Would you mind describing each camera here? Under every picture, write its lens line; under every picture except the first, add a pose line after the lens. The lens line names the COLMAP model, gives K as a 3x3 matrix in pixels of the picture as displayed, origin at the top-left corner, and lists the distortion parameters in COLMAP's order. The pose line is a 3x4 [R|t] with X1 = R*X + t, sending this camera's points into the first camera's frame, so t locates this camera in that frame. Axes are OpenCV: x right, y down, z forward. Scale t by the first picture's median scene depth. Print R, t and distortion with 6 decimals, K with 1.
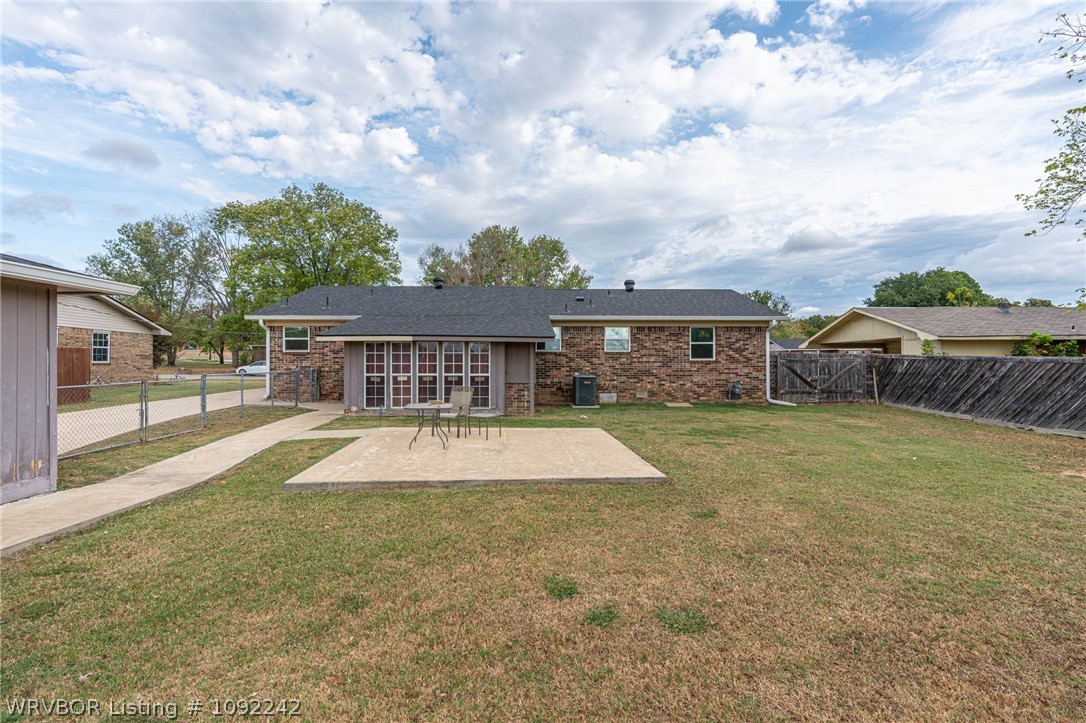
lens RADIAL K [[519.0, 0, 545.4], [0, 519.0, 345.8], [0, 0, 1]] dist [-0.002850, 0.000109]
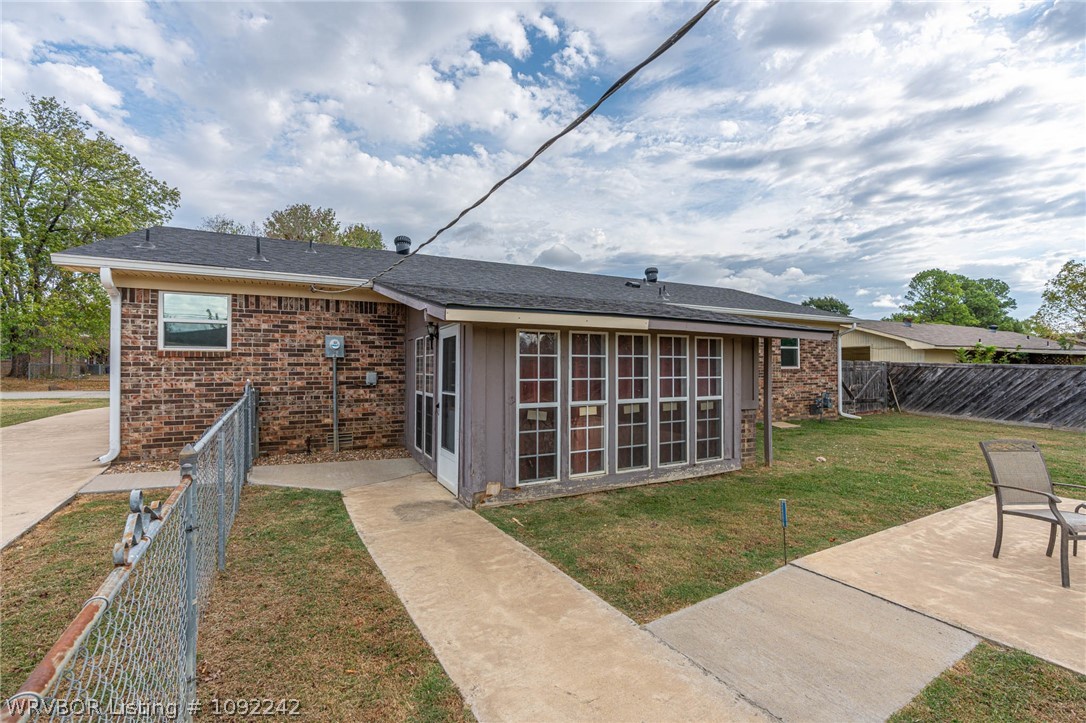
lens RADIAL K [[492.1, 0, 543.1], [0, 492.1, 377.2], [0, 0, 1]] dist [-0.002922, 0.000193]
pose [[0.894060, -0.009071, 0.447856, -0.377234], [-0.014746, 0.998657, 0.049664, 0.008229], [-0.447705, -0.051006, 0.892726, 0.463036]]
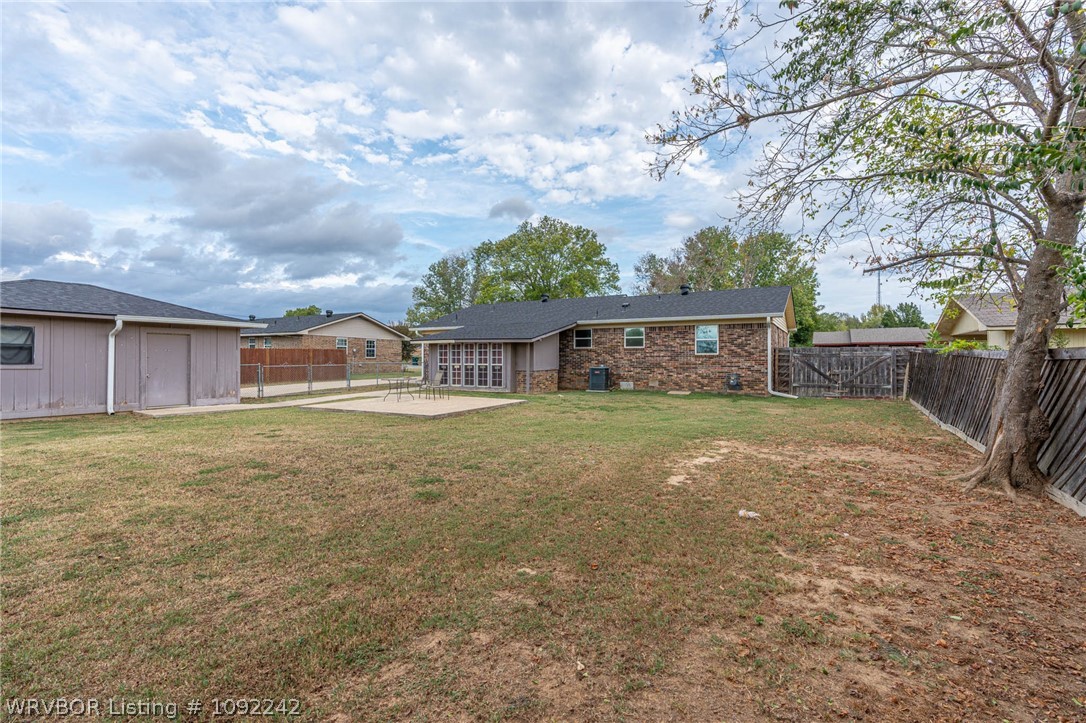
lens RADIAL K [[492.1, 0, 544.4], [0, 492.1, 352.8], [0, 0, 1]] dist [-0.002922, 0.000193]
pose [[0.851600, -0.006354, -0.524153, 0.541778], [0.015612, 0.999790, 0.013244, 0.003764], [0.523959, -0.019462, 0.851521, -0.096310]]
